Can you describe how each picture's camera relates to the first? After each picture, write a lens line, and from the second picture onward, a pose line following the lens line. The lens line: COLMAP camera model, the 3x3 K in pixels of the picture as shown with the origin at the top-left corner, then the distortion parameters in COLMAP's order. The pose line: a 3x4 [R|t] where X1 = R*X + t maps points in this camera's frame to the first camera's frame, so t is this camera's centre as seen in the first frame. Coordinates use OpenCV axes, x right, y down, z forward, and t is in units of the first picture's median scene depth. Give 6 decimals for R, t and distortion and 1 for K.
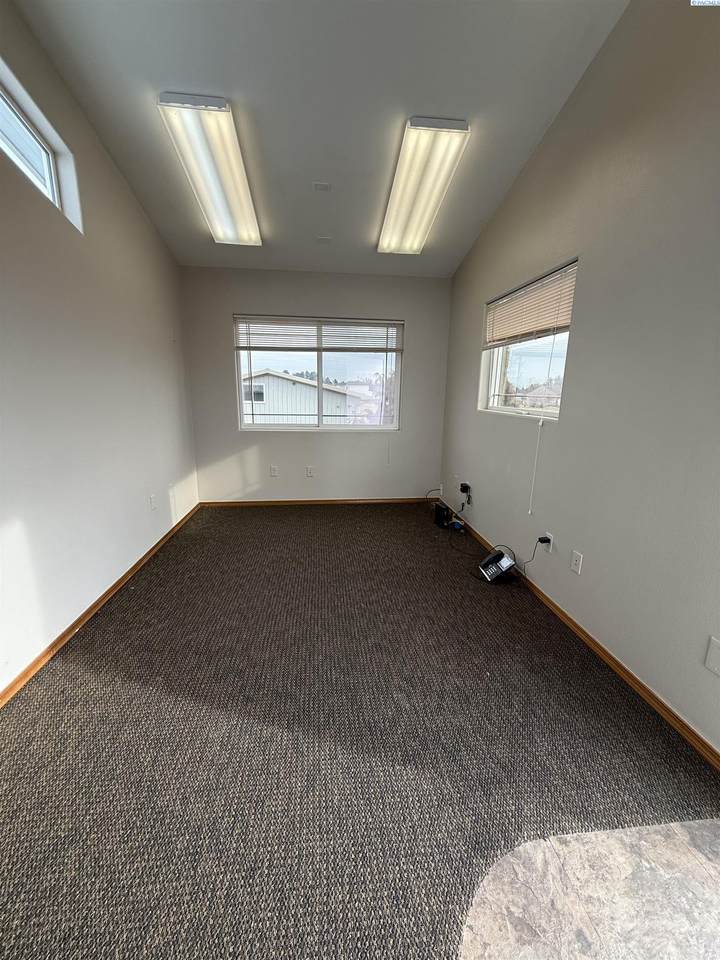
lens RADIAL K [[379.9, 0, 360.0], [0, 379.9, 480.0], [0, 0, 1]] dist [-0.002044, 0.000225]
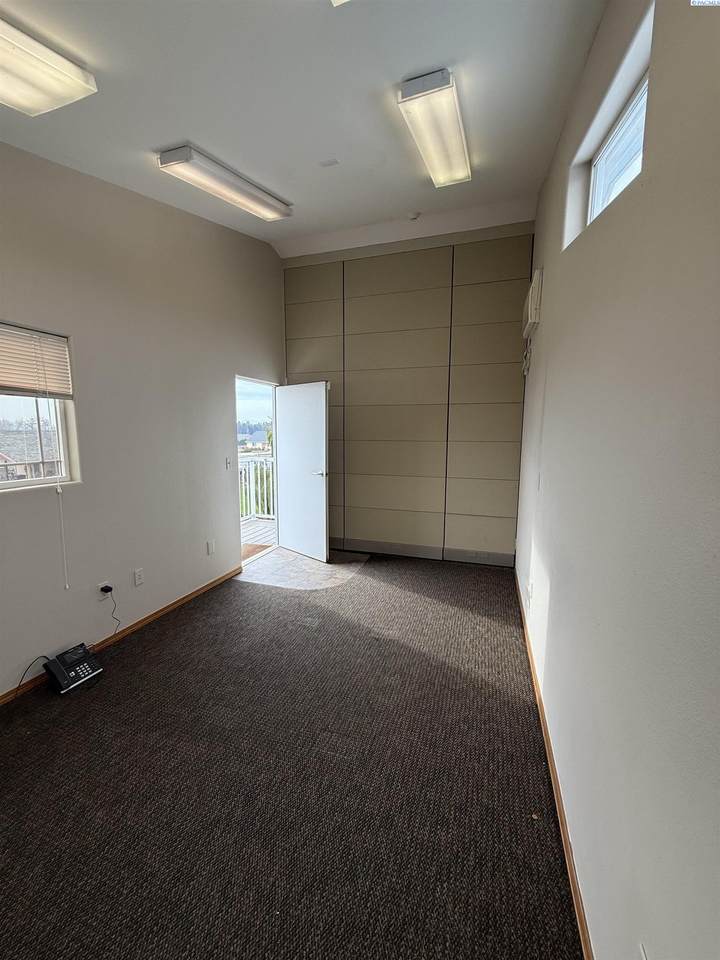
lens RADIAL K [[379.9, 0, 360.0], [0, 379.9, 480.0], [0, 0, 1]] dist [-0.002044, 0.000225]
pose [[-0.908844, -0.074139, 0.410495, -0.648597], [0.076580, 0.937699, 0.338905, -0.487840], [-0.410047, 0.339448, -0.846544, 1.667774]]
